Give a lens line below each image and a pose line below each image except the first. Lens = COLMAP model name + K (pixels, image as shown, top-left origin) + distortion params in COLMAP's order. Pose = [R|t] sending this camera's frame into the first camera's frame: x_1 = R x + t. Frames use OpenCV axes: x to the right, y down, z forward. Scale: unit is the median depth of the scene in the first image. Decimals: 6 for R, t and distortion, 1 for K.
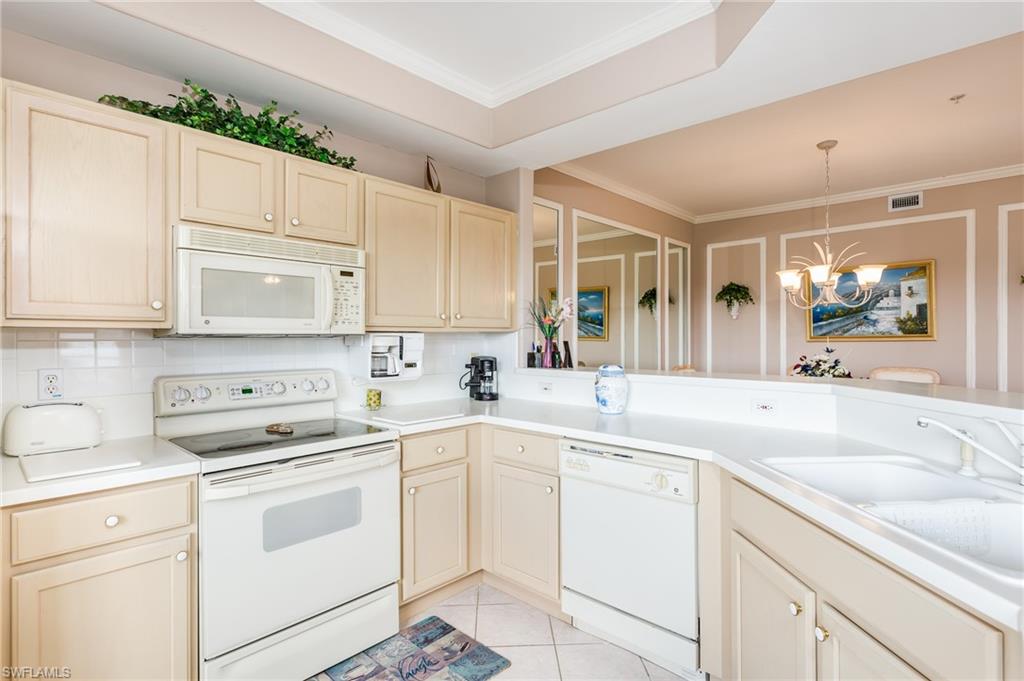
lens RADIAL K [[502.2, 0, 512.0], [0, 502.2, 340.5], [0, 0, 1]] dist [-0.009913, -0.000894]
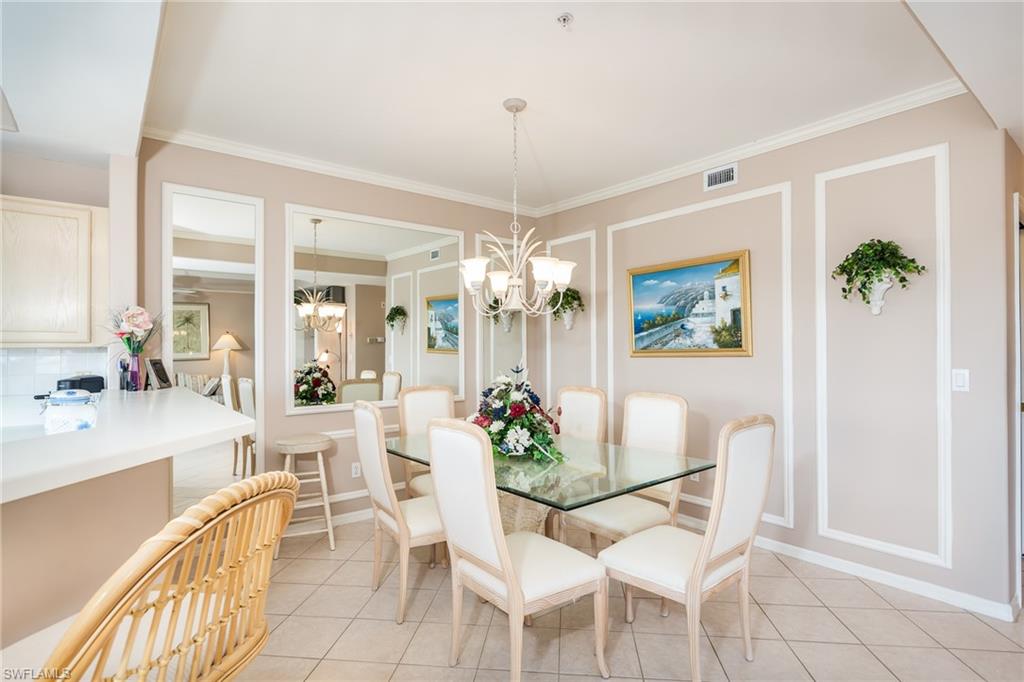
lens RADIAL K [[515.1, 0, 512.0], [0, 515.1, 341.0], [0, 0, 1]] dist [-0.002272, -0.000176]
pose [[0.990038, -0.001220, -0.140797, 0.577072], [-0.001534, 0.999810, -0.019456, -0.007323], [0.140794, 0.019478, 0.989847, 0.164696]]
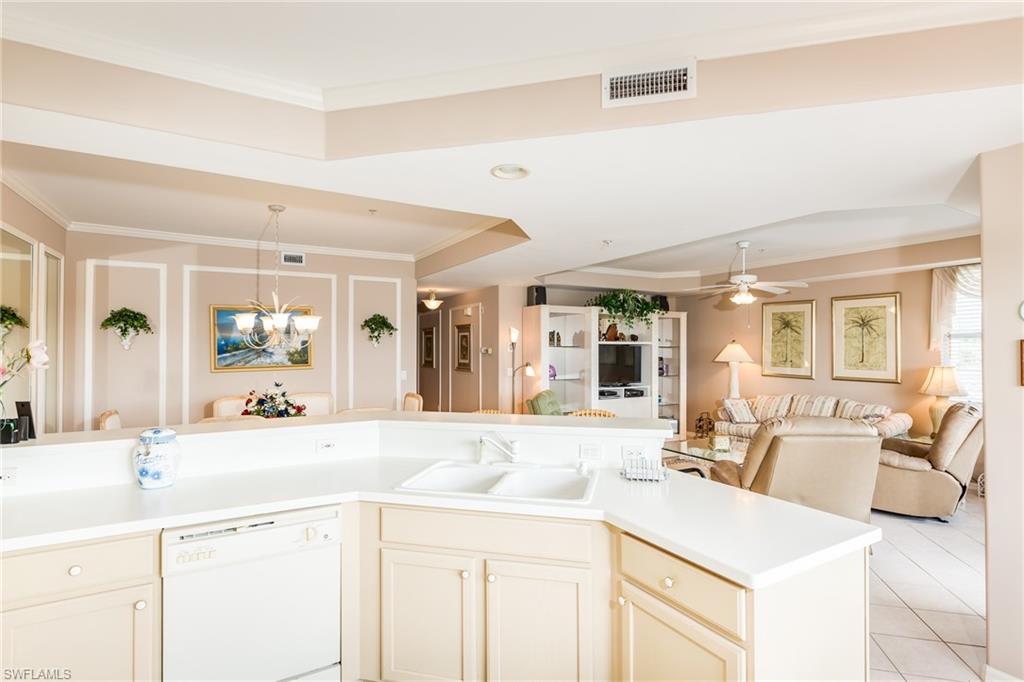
lens RADIAL K [[497.2, 0, 512.0], [0, 497.2, 341.0], [0, 0, 1]] dist [-0.000546, -0.000009]
pose [[0.287177, 0.013261, 0.957786, -0.248486], [0.008170, 0.999834, -0.016292, -0.045713], [-0.957843, 0.012504, 0.287021, 0.114422]]
